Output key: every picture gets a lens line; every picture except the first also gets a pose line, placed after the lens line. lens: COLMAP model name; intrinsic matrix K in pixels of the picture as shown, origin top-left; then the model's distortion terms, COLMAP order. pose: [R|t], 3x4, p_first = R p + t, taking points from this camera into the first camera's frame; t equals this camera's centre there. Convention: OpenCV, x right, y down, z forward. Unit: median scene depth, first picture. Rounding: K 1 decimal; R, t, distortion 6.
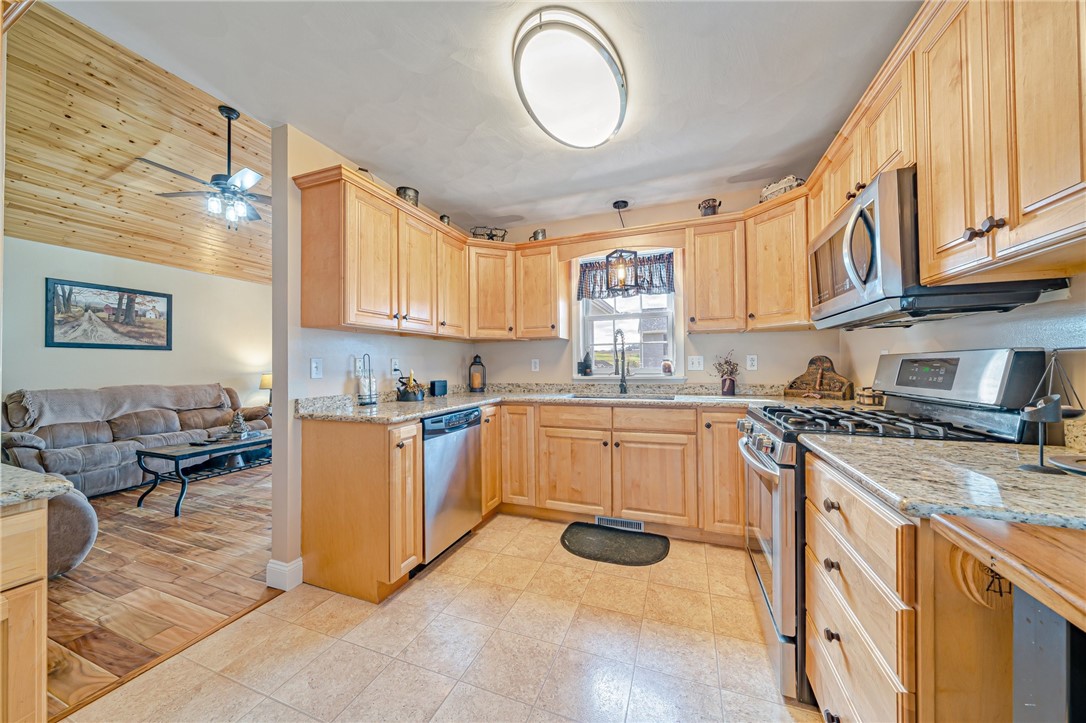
lens RADIAL K [[374.9, 0, 538.6], [0, 374.9, 361.8], [0, 0, 1]] dist [-0.003082, 0.000007]
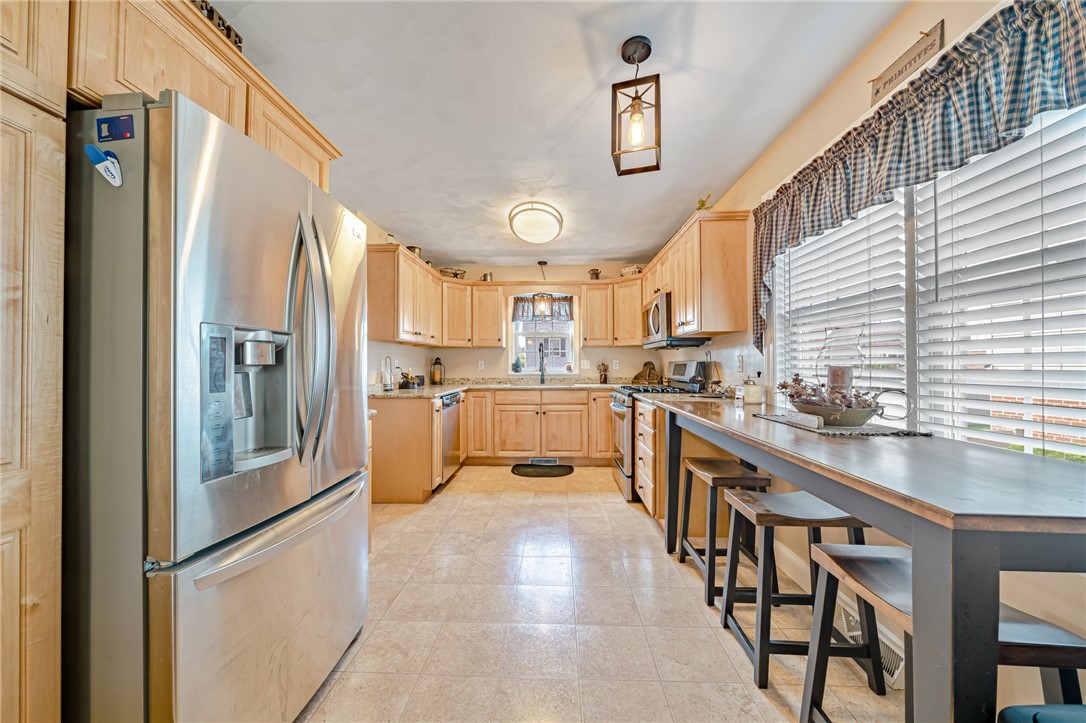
lens RADIAL K [[374.9, 0, 542.3], [0, 374.9, 361.7], [0, 0, 1]] dist [-0.003082, 0.000007]
pose [[0.946095, 0.011196, 0.323697, -0.329355], [-0.010626, 0.999937, -0.003526, -0.002332], [-0.323716, -0.000103, 0.946154, -0.558510]]
